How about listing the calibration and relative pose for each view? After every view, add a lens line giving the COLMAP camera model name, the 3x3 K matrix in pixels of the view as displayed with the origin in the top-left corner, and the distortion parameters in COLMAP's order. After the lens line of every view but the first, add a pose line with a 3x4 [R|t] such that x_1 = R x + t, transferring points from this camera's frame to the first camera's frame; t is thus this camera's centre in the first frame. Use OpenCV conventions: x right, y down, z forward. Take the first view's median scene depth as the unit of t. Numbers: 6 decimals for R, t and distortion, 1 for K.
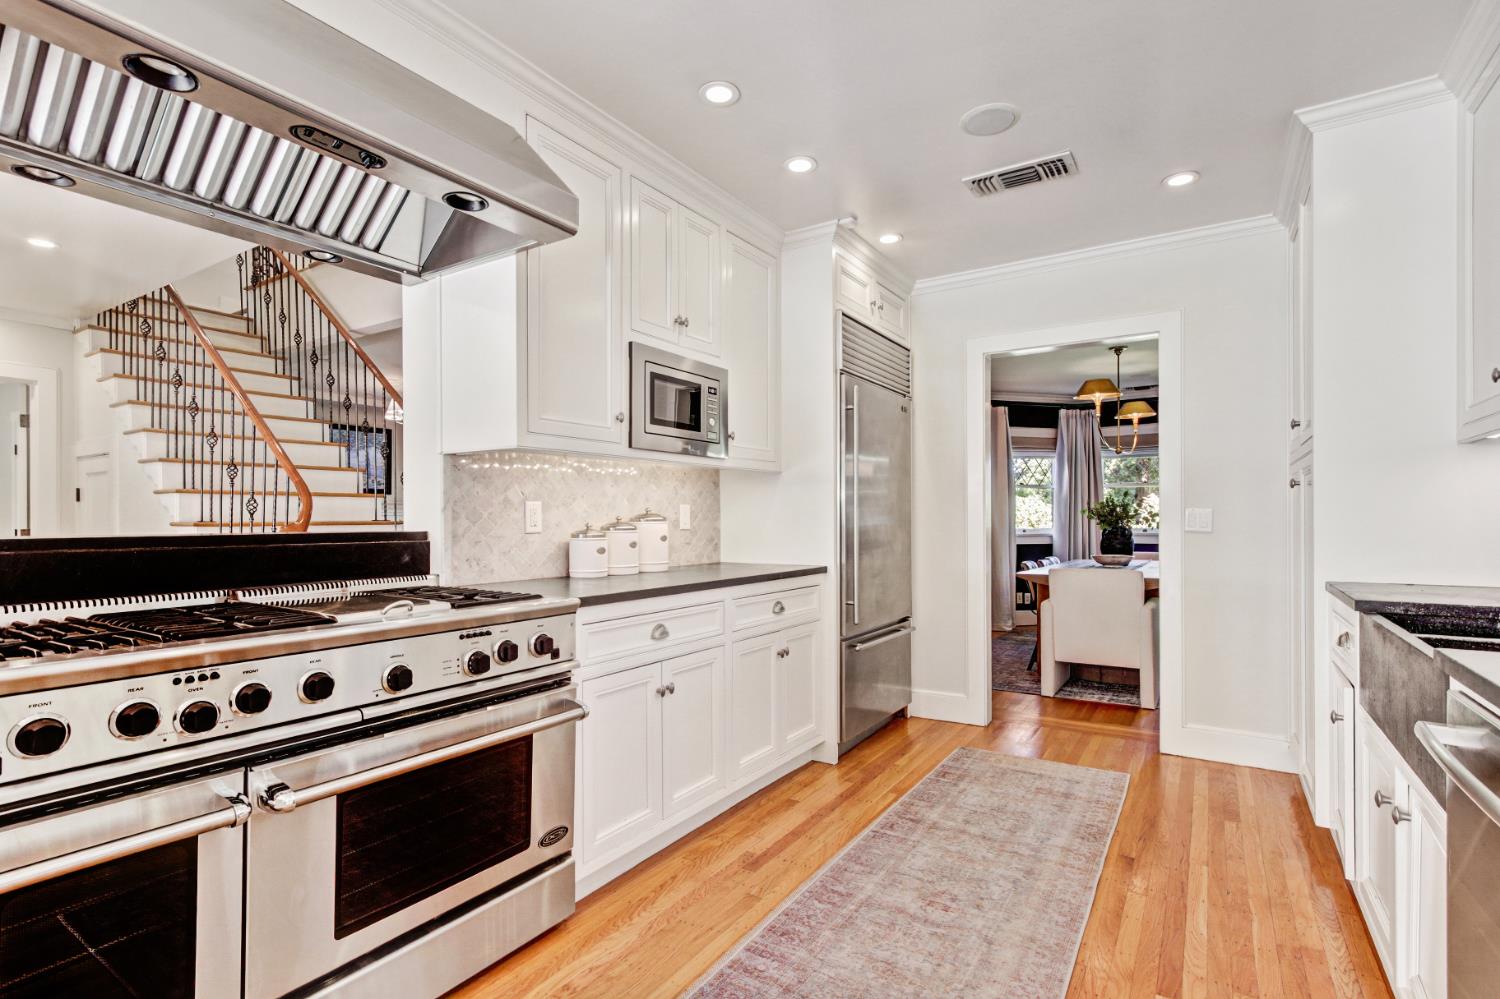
lens RADIAL K [[702.1, 0, 760.6], [0, 702.1, 514.2], [0, 0, 1]] dist [-0.000207, 0.002709]
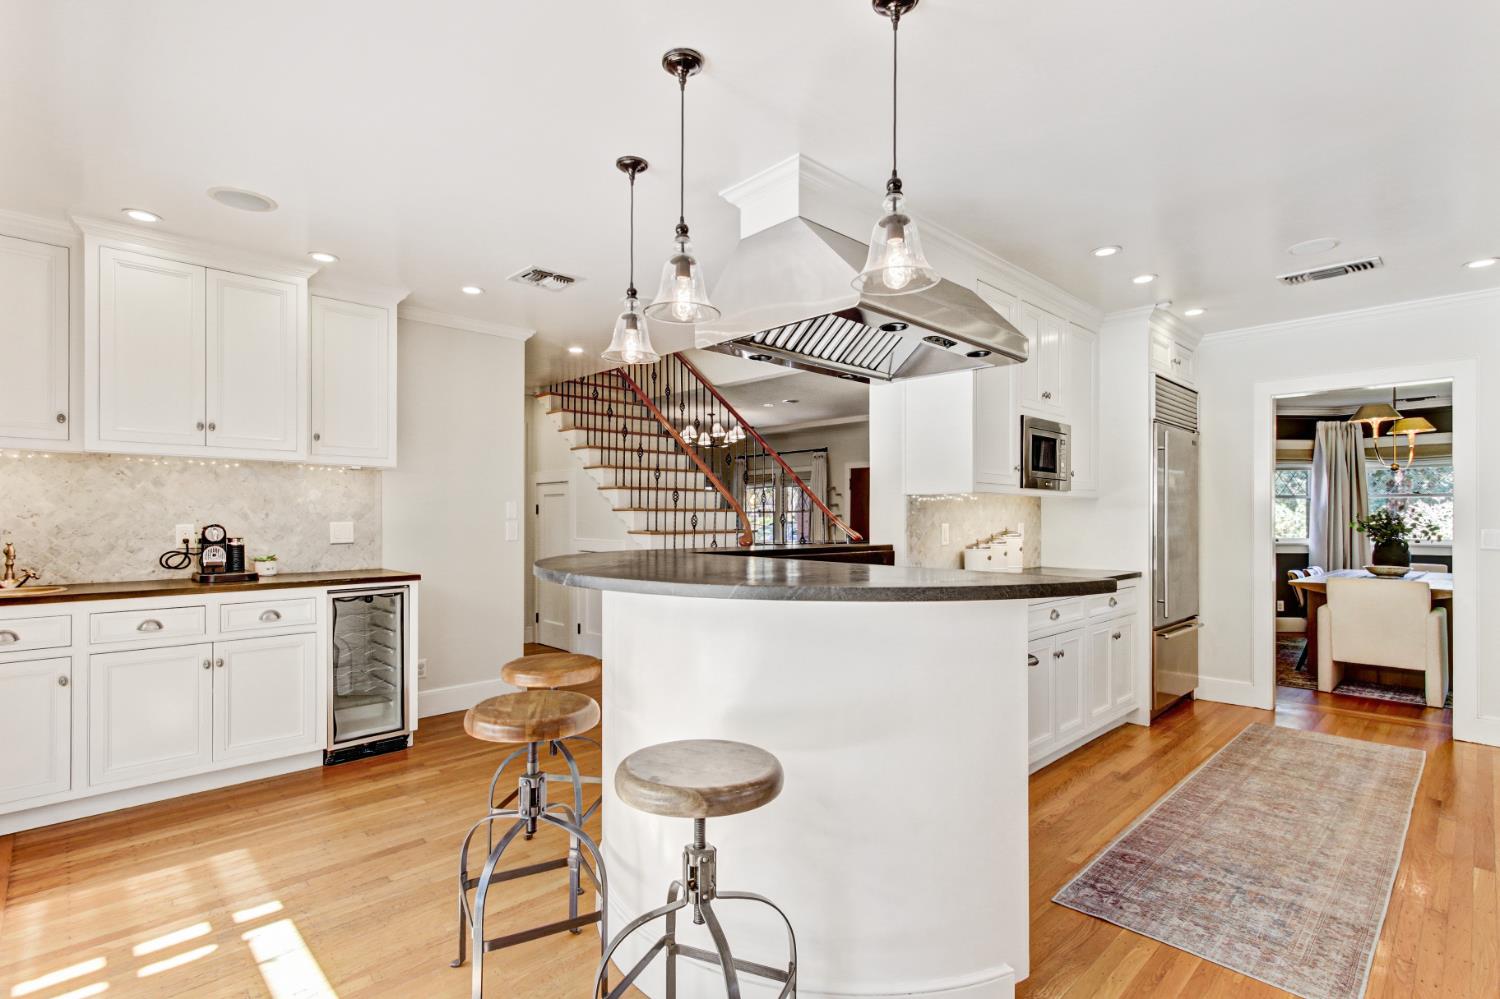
lens RADIAL K [[702.1, 0, 755.5], [0, 702.1, 513.2], [0, 0, 1]] dist [-0.000207, 0.002709]
pose [[0.972369, 0.003174, -0.233427, -0.282169], [-0.003274, 0.999995, -0.000038, -0.030106], [0.233425, 0.000801, 0.972374, -0.400419]]
